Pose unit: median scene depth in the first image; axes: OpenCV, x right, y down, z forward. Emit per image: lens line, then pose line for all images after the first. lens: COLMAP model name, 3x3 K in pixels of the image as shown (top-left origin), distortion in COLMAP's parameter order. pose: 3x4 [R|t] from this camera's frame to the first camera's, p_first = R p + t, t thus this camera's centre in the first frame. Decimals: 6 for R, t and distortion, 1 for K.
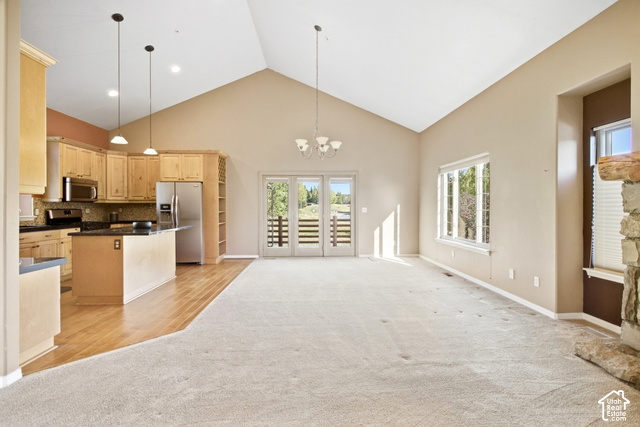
lens RADIAL K [[306.7, 0, 317.9], [0, 306.7, 207.0], [0, 0, 1]] dist [-0.003035, 0.000577]
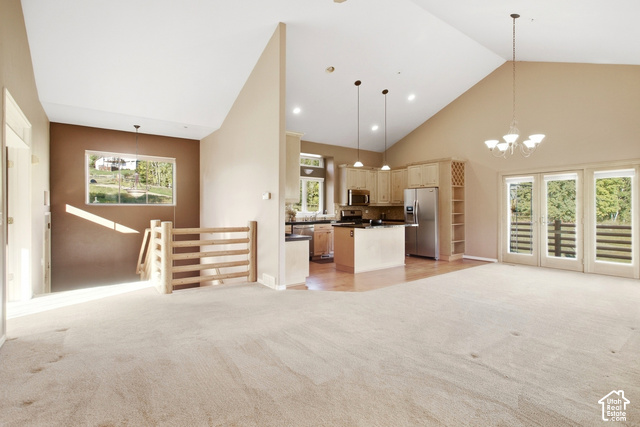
lens RADIAL K [[306.7, 0, 317.9], [0, 306.7, 207.0], [0, 0, 1]] dist [-0.003035, 0.000577]
pose [[0.564591, -0.003022, -0.825365, 0.317899], [-0.001516, 0.999988, -0.004699, -0.001636], [0.825369, 0.003904, 0.564580, -0.006071]]
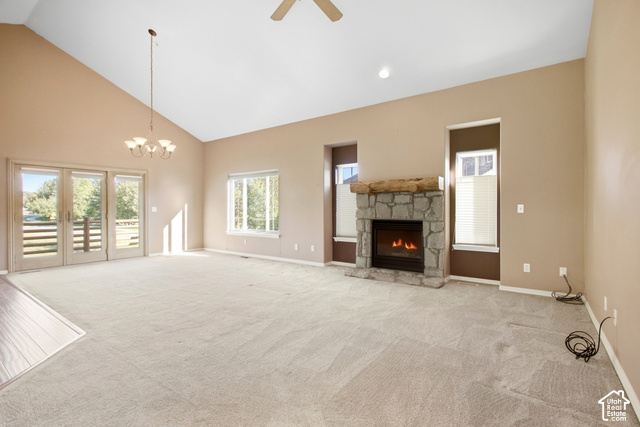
lens RADIAL K [[306.7, 0, 317.9], [0, 306.7, 207.0], [0, 0, 1]] dist [-0.003035, 0.000577]
pose [[0.628327, 0.003574, 0.777941, -0.338440], [0.000728, 0.999986, -0.005181, 0.009525], [-0.777949, 0.003821, 0.628316, -0.065199]]
